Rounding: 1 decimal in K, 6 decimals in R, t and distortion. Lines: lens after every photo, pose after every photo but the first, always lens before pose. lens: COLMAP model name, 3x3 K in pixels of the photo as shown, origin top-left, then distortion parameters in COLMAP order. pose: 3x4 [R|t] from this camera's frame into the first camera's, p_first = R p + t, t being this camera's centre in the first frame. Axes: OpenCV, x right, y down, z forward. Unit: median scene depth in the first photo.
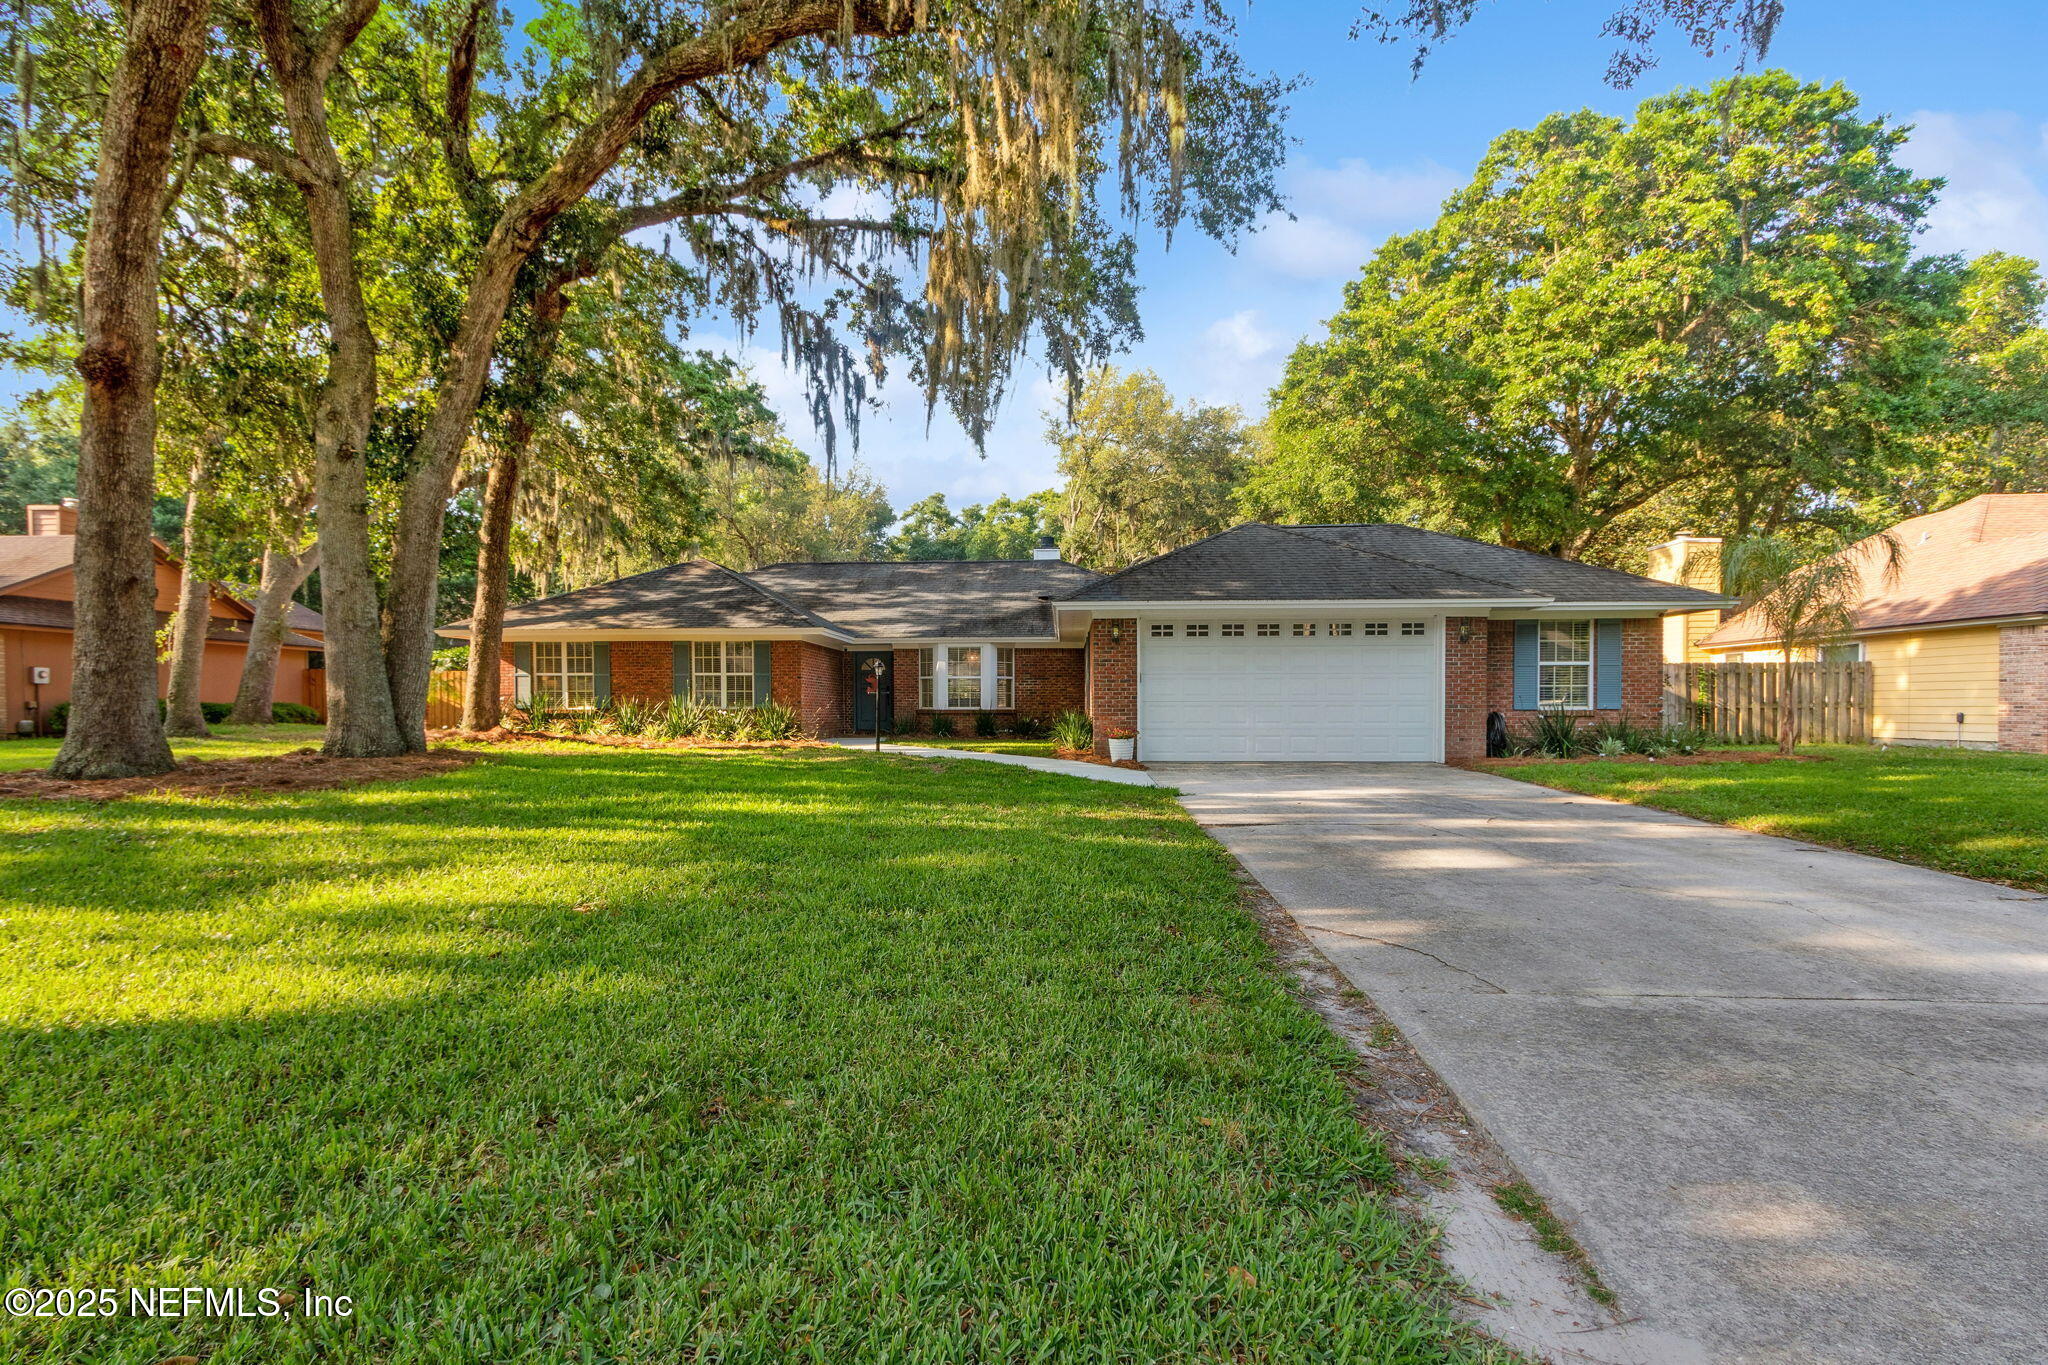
lens RADIAL K [[787.5, 0, 1025.9], [0, 787.5, 704.4], [0, 0, 1]] dist [-0.000337, -0.000399]
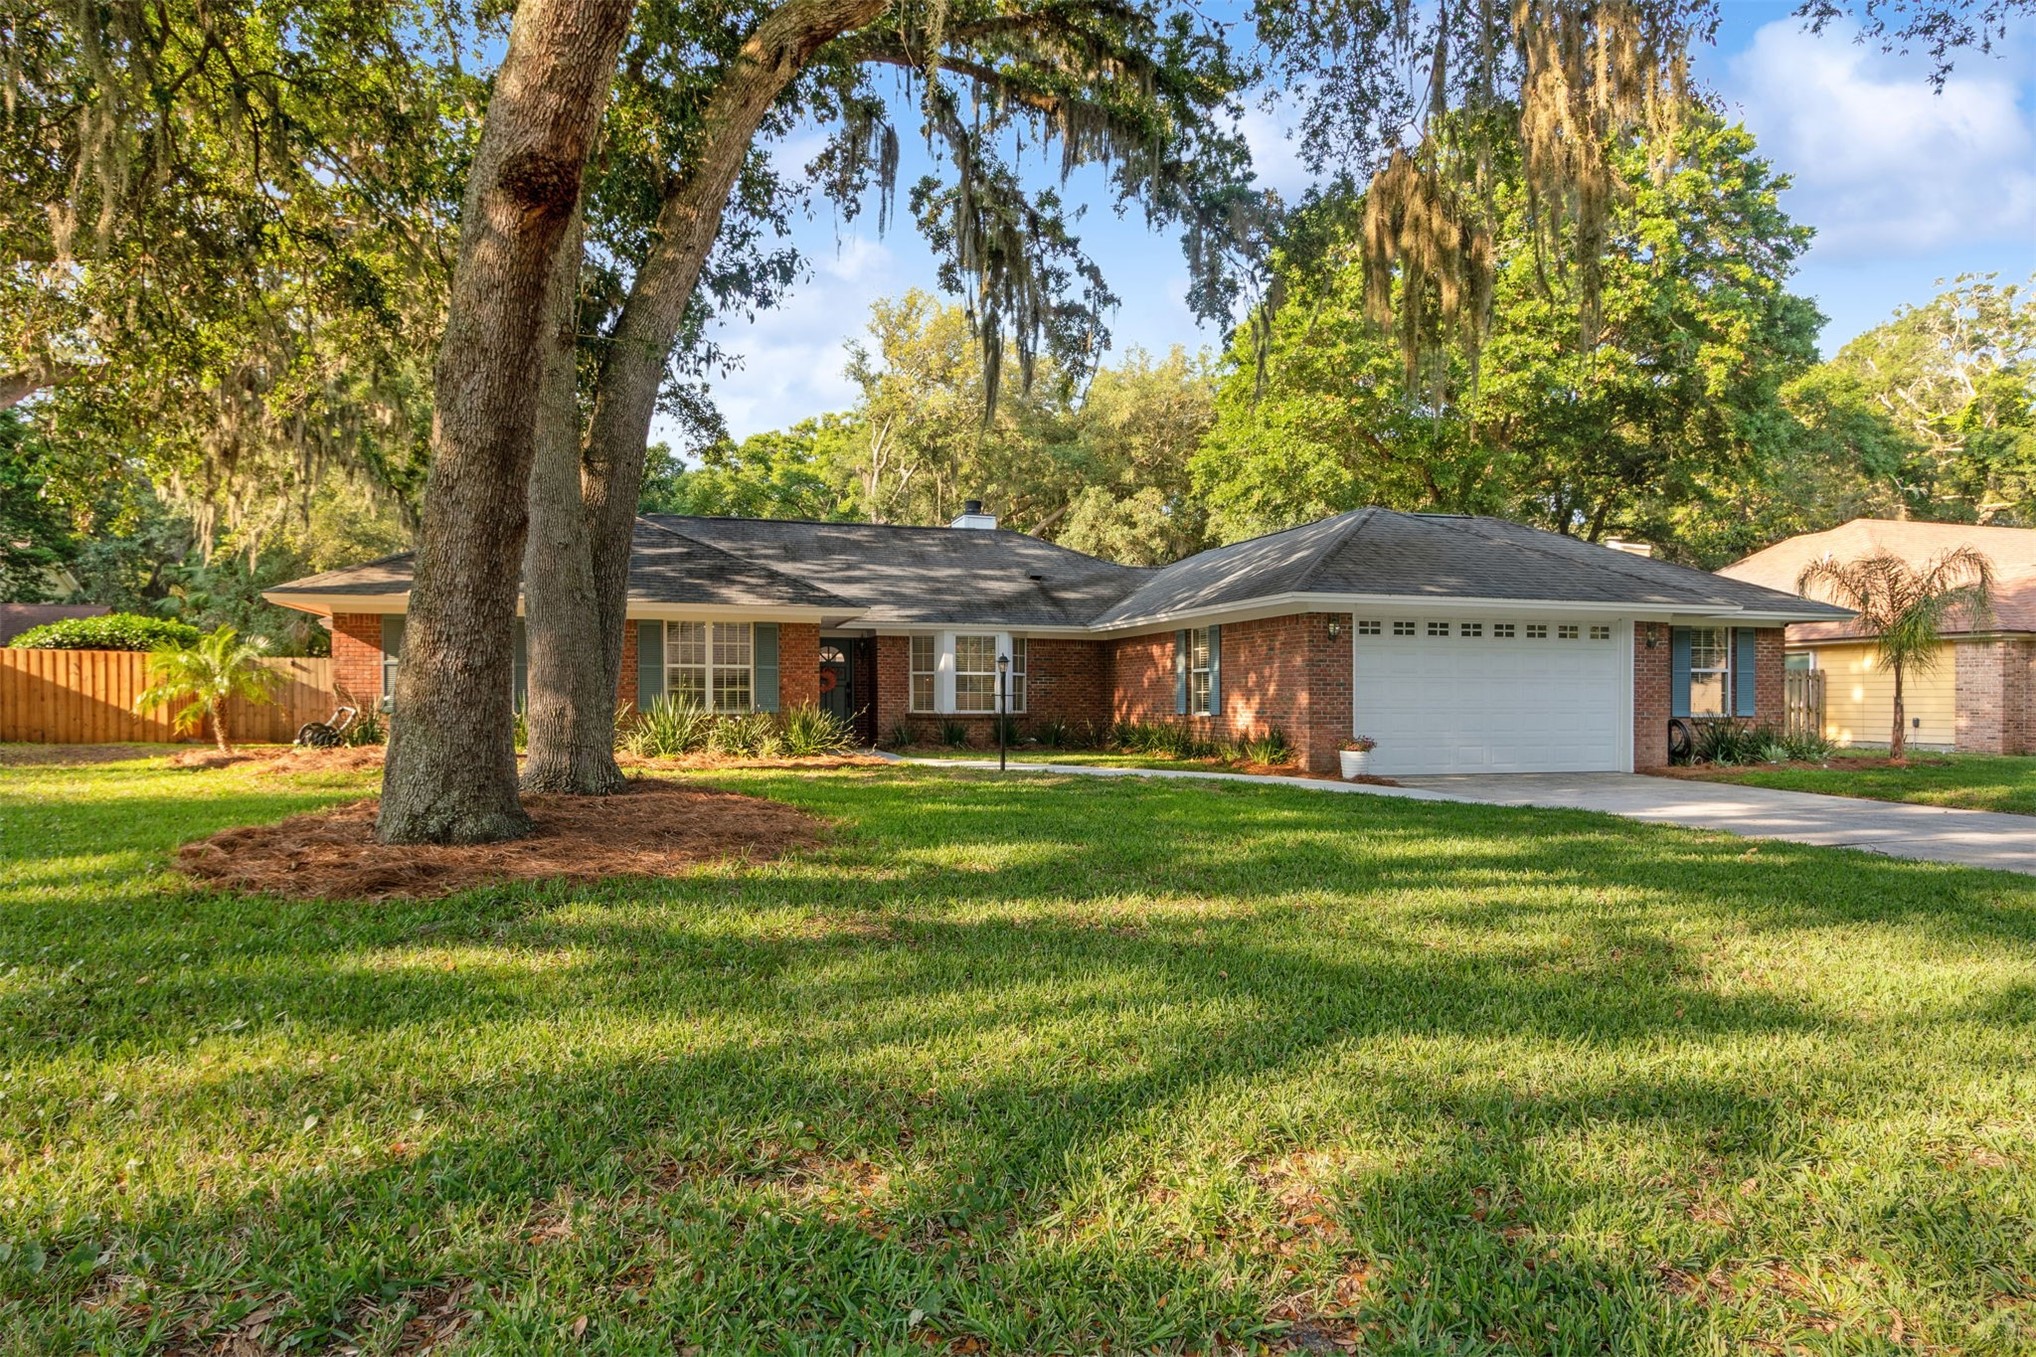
lens RADIAL K [[962.5, 0, 1000.6], [0, 962.5, 694.7], [0, 0, 1]] dist [0.001329, -0.000723]
pose [[0.957077, 0.005397, 0.289783, -0.389288], [-0.003243, 0.999963, -0.007914, -0.006028], [-0.289815, 0.006635, 0.957060, 0.060265]]
